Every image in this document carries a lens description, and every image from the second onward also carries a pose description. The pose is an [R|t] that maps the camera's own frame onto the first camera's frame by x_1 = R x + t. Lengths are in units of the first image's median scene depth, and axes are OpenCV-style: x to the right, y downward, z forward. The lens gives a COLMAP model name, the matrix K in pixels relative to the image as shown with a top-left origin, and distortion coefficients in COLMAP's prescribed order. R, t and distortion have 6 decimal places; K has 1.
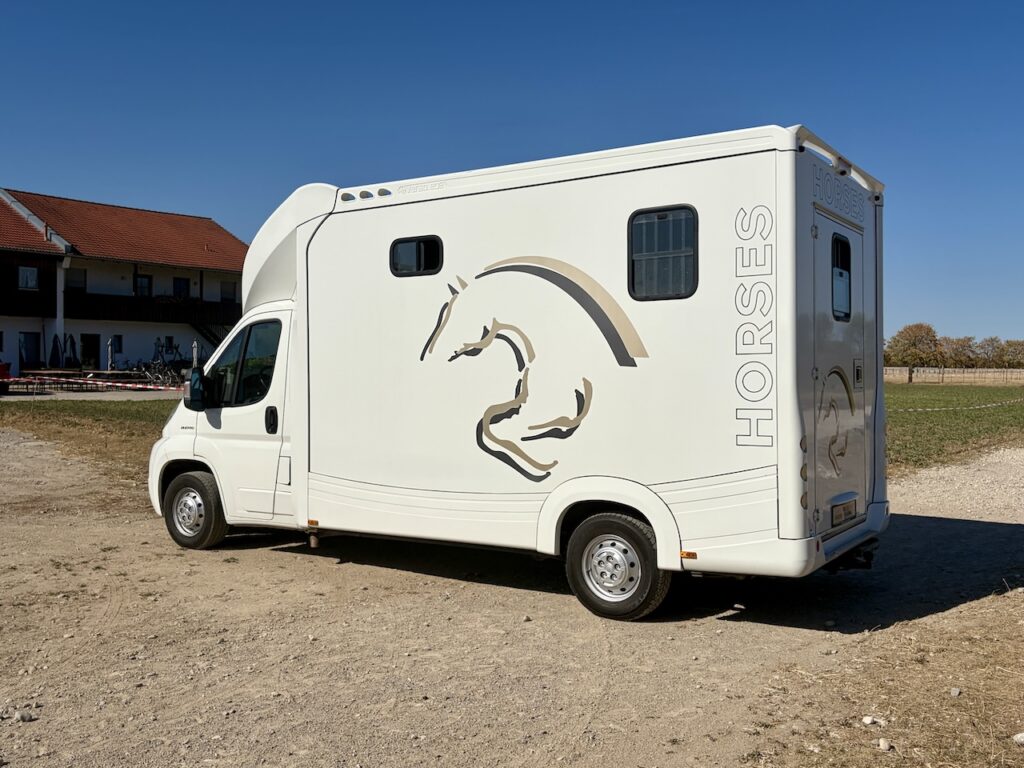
lens RADIAL K [[969.2, 0, 517.3], [0, 969.2, 384.8], [0, 0, 1]] dist [0.028068, 0.000000]
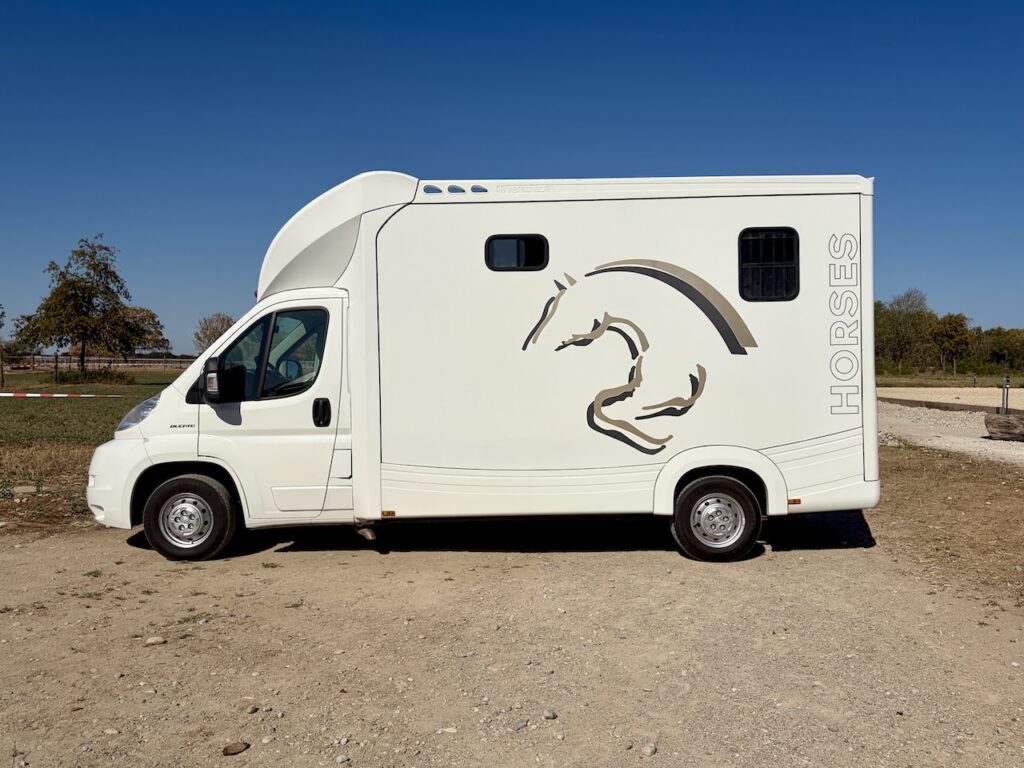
lens RADIAL K [[910.1, 0, 511.4], [0, 910.1, 376.9], [0, 0, 1]] dist [0.029982, -0.021726]
pose [[0.834663, -0.014717, 0.550565, -0.691360], [0.014480, 0.999884, 0.004776, -0.000383], [-0.550571, 0.003986, 0.834779, 0.172616]]
